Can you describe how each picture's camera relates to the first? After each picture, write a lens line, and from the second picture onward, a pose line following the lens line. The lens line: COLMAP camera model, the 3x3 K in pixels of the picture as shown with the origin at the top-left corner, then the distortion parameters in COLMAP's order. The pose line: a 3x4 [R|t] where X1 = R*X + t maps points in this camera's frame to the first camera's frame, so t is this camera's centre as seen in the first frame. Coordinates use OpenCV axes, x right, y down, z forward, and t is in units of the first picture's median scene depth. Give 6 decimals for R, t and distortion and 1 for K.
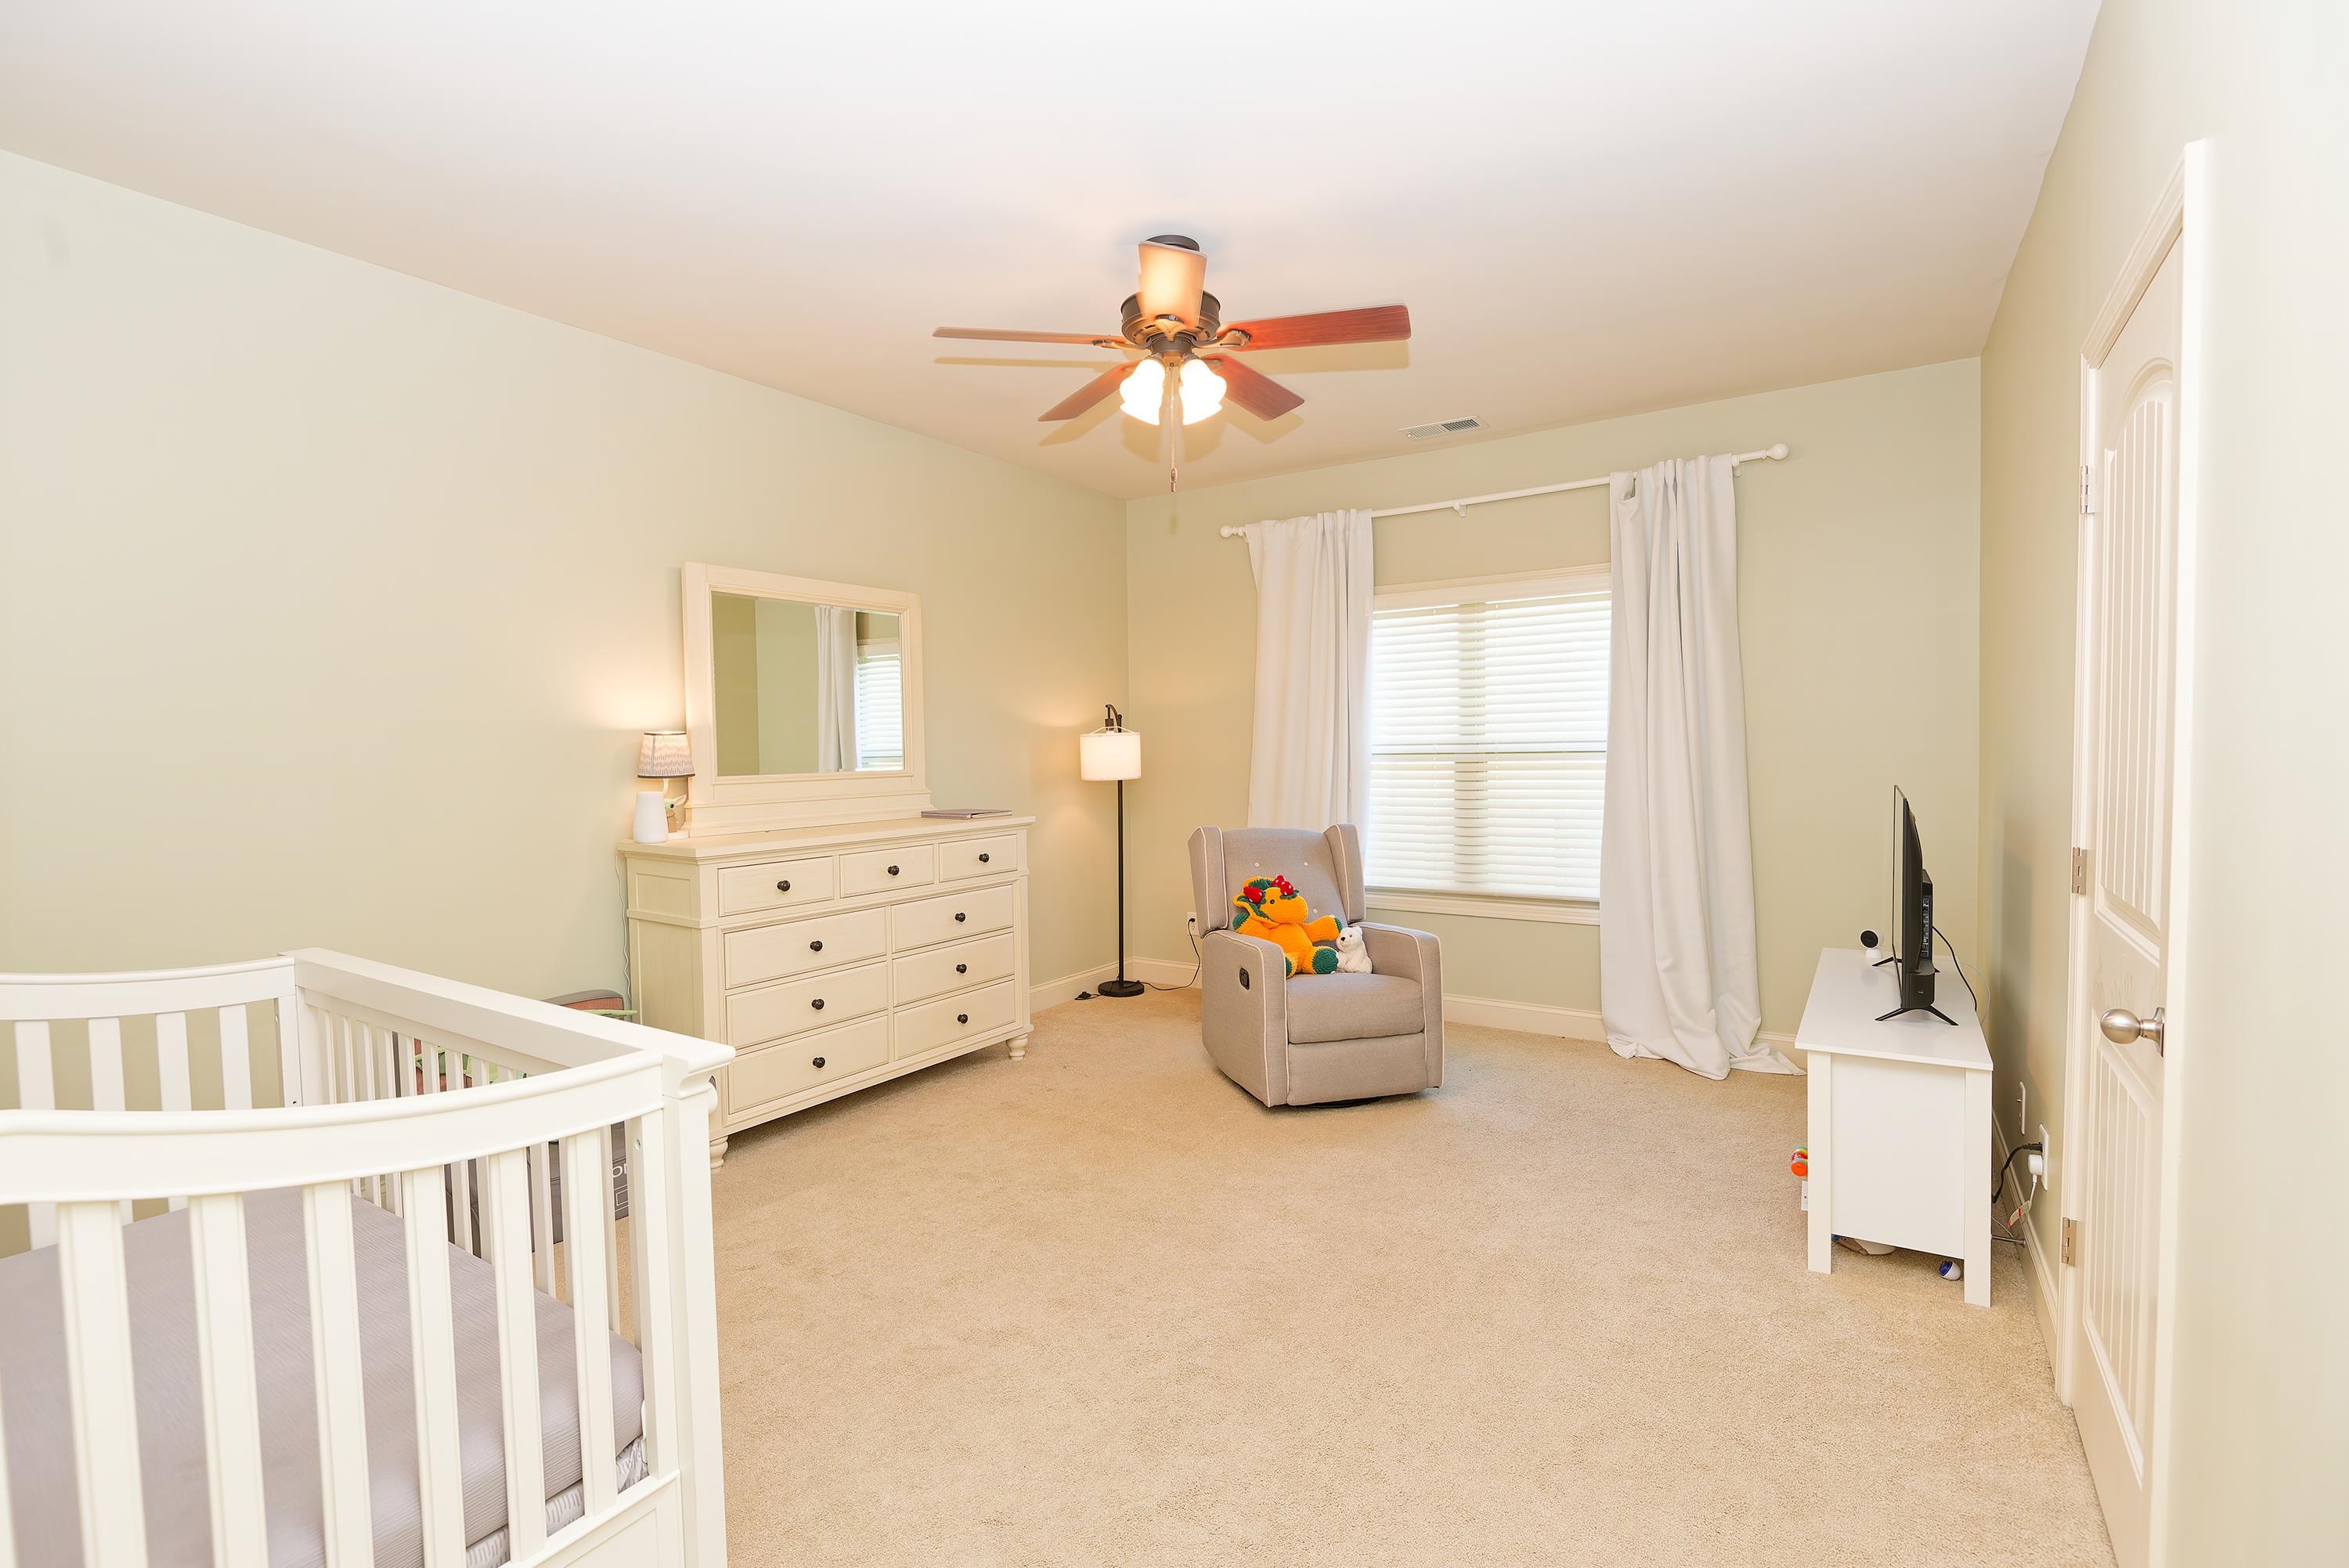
lens RADIAL K [[1067.9, 0, 1161.7], [0, 1067.9, 783.3], [0, 0, 1]] dist [-0.000038, -0.005958]
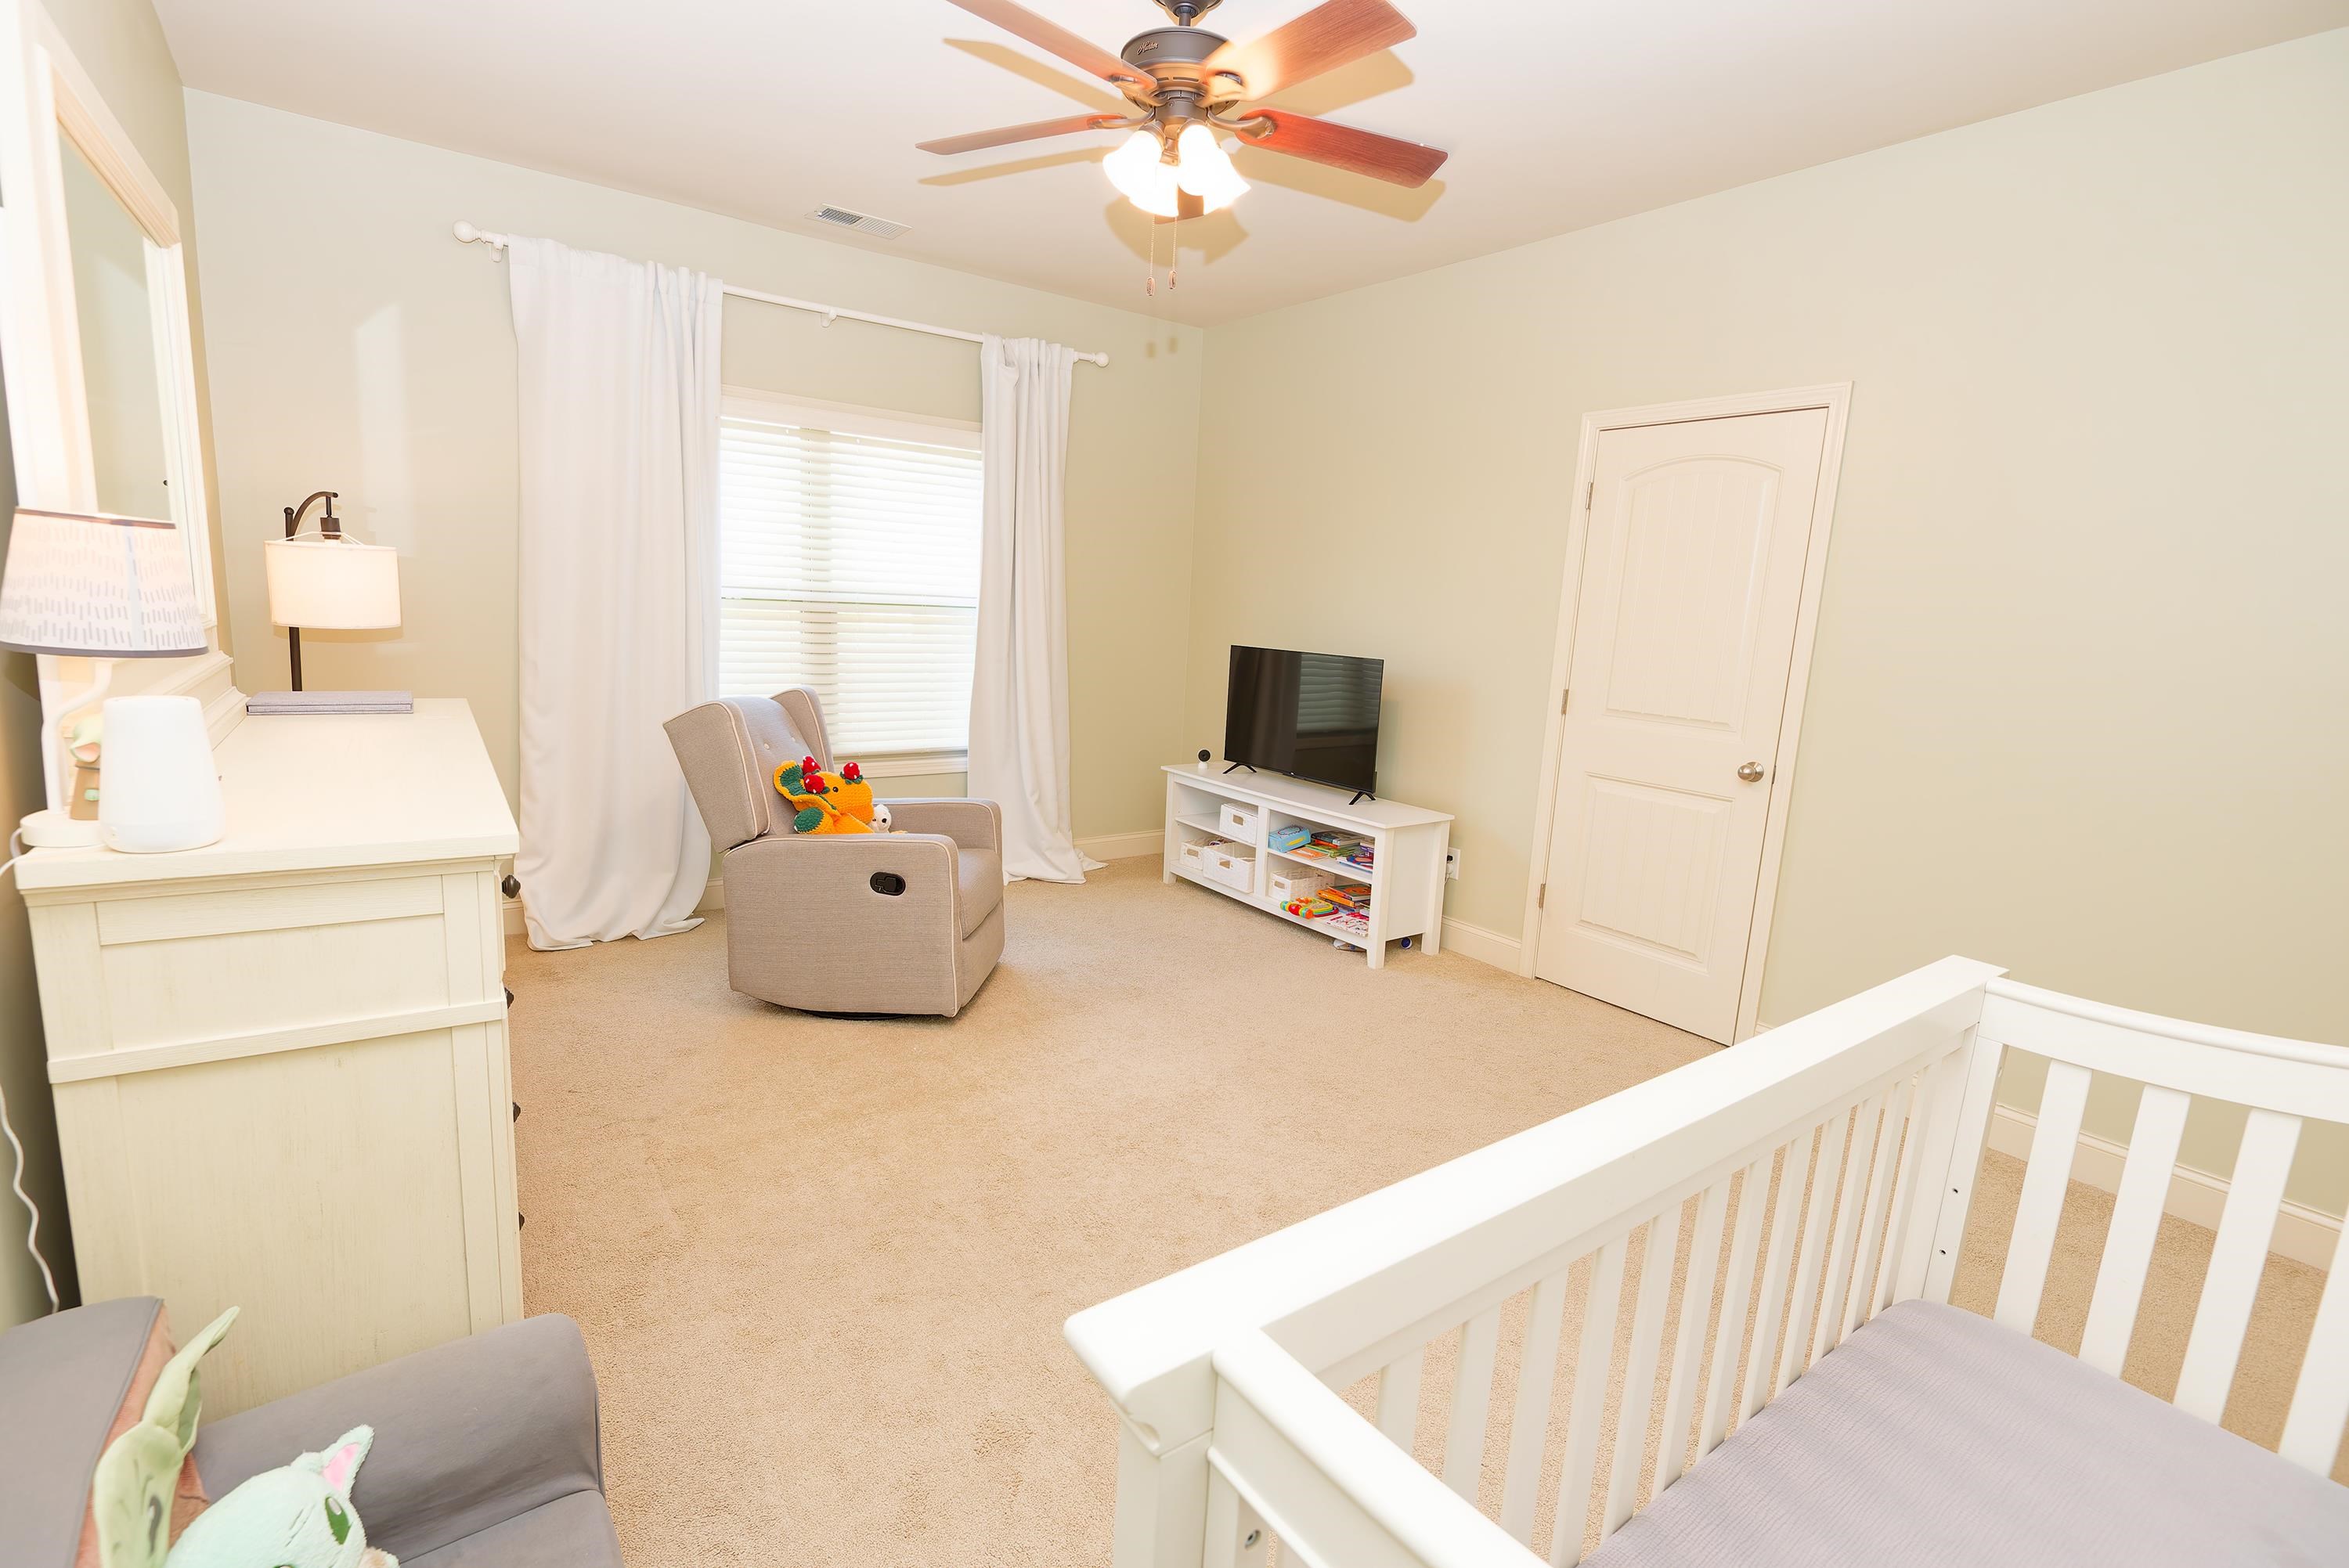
lens RADIAL K [[1067.9, 0, 1166.9], [0, 1067.9, 792.8], [0, 0, 1]] dist [-0.000038, -0.005958]
pose [[0.343223, -0.133505, 0.929718, -0.494269], [-0.021157, 0.988497, 0.149755, -0.010549], [-0.939016, -0.071069, 0.336450, 0.430588]]
